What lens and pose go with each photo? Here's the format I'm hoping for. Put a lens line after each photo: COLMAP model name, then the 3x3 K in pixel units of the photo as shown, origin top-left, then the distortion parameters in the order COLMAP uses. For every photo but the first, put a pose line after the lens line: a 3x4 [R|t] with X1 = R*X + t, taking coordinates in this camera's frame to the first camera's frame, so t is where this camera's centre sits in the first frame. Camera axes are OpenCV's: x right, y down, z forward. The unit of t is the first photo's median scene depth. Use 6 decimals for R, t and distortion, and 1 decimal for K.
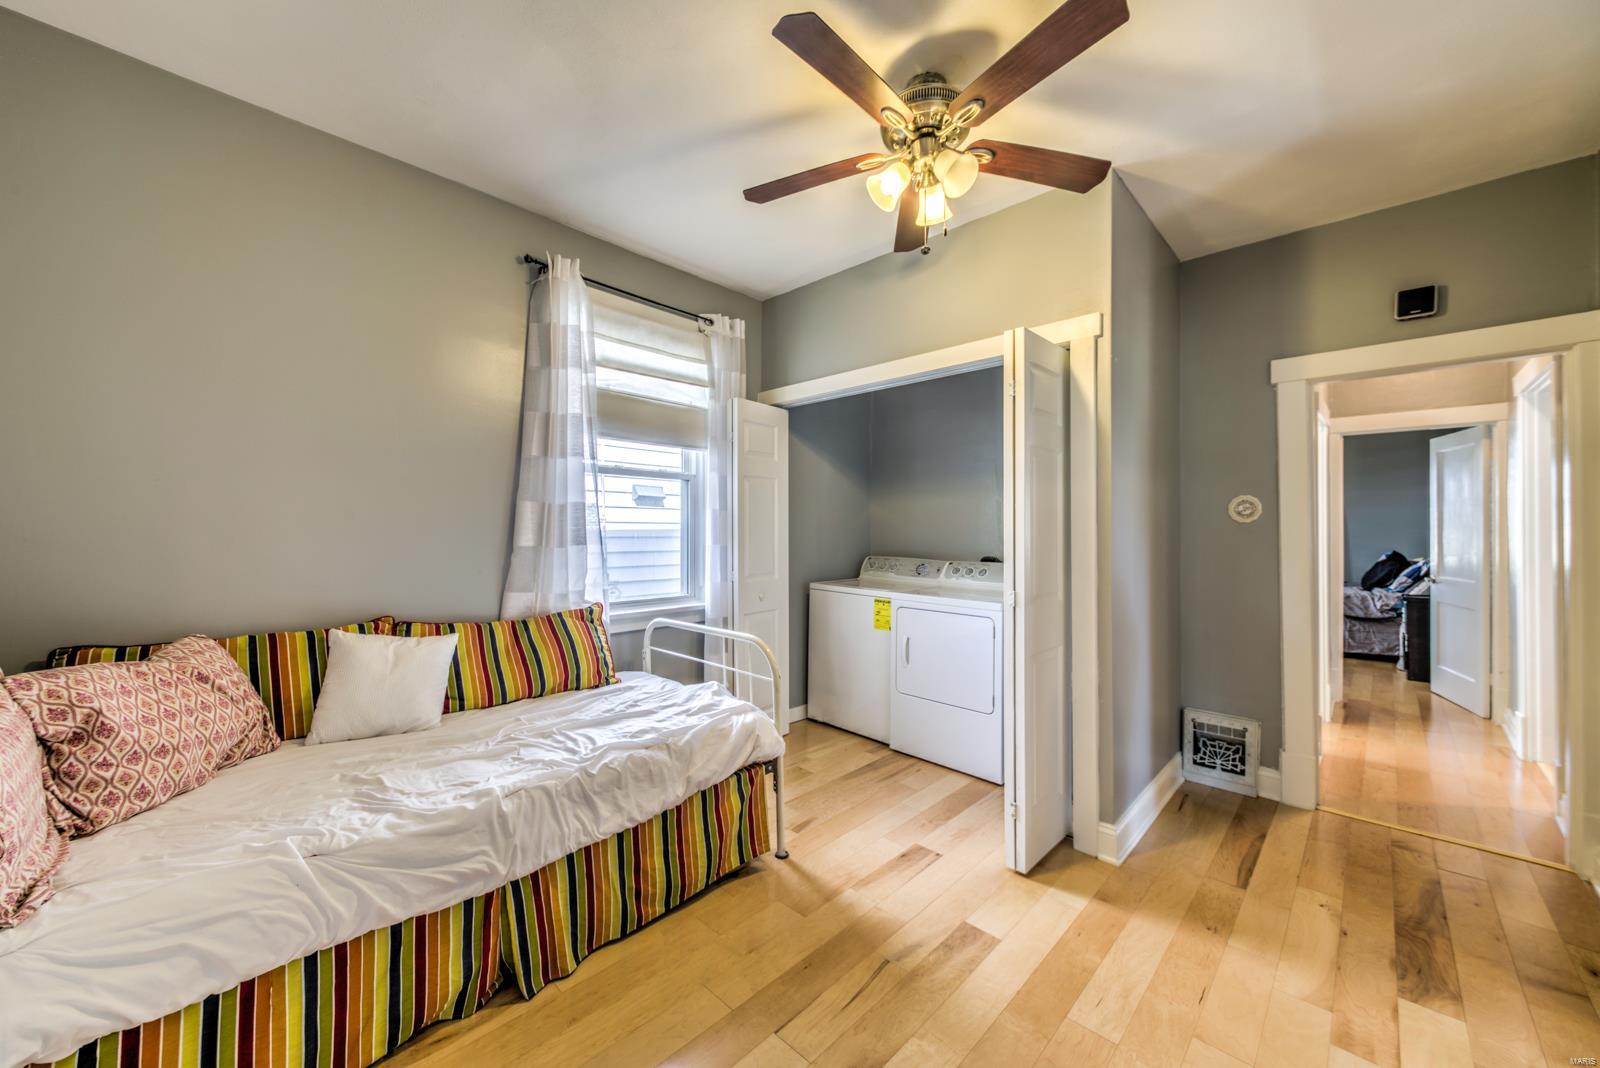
lens RADIAL K [[615.8, 0, 800.0], [0, 615.8, 534.0], [0, 0, 1]] dist [-0.000099, 0.000026]
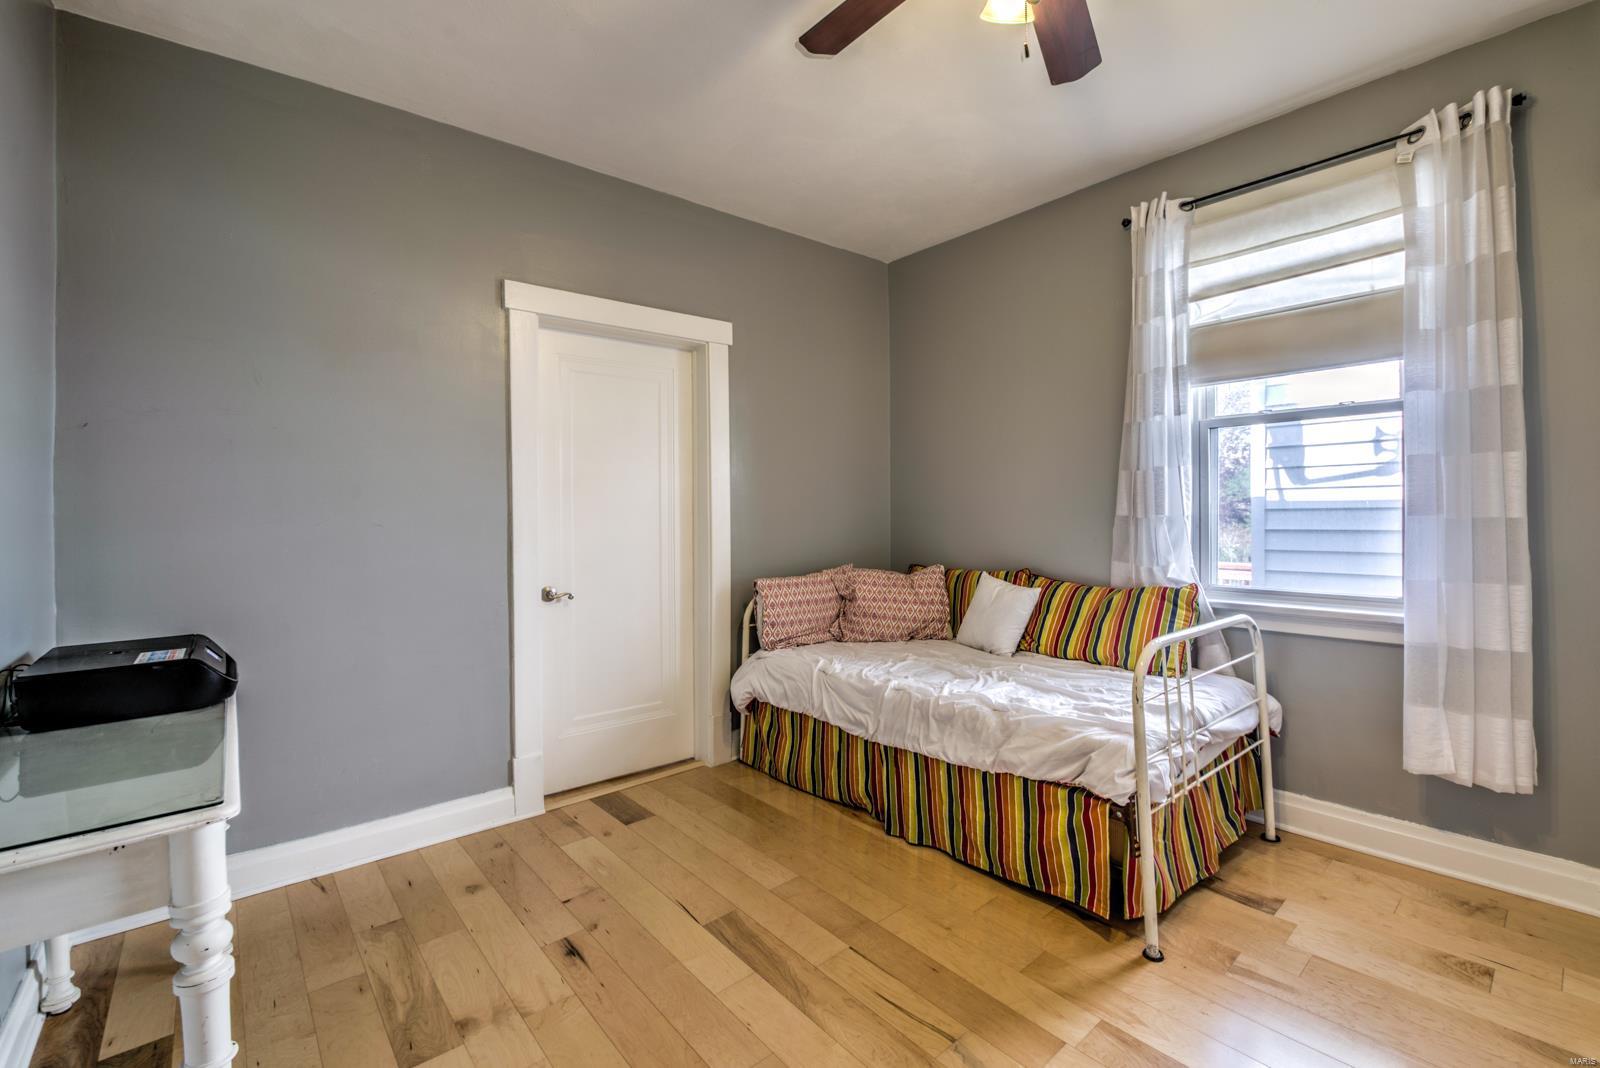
lens RADIAL K [[687.7, 0, 802.6], [0, 687.7, 497.3], [0, 0, 1]] dist [0.016473, 0.000006]
pose [[-0.116422, -0.016928, -0.993056, 0.890071], [0.014378, 0.999721, -0.018727, 0.005943], [0.993096, -0.016459, -0.116146, 0.764484]]
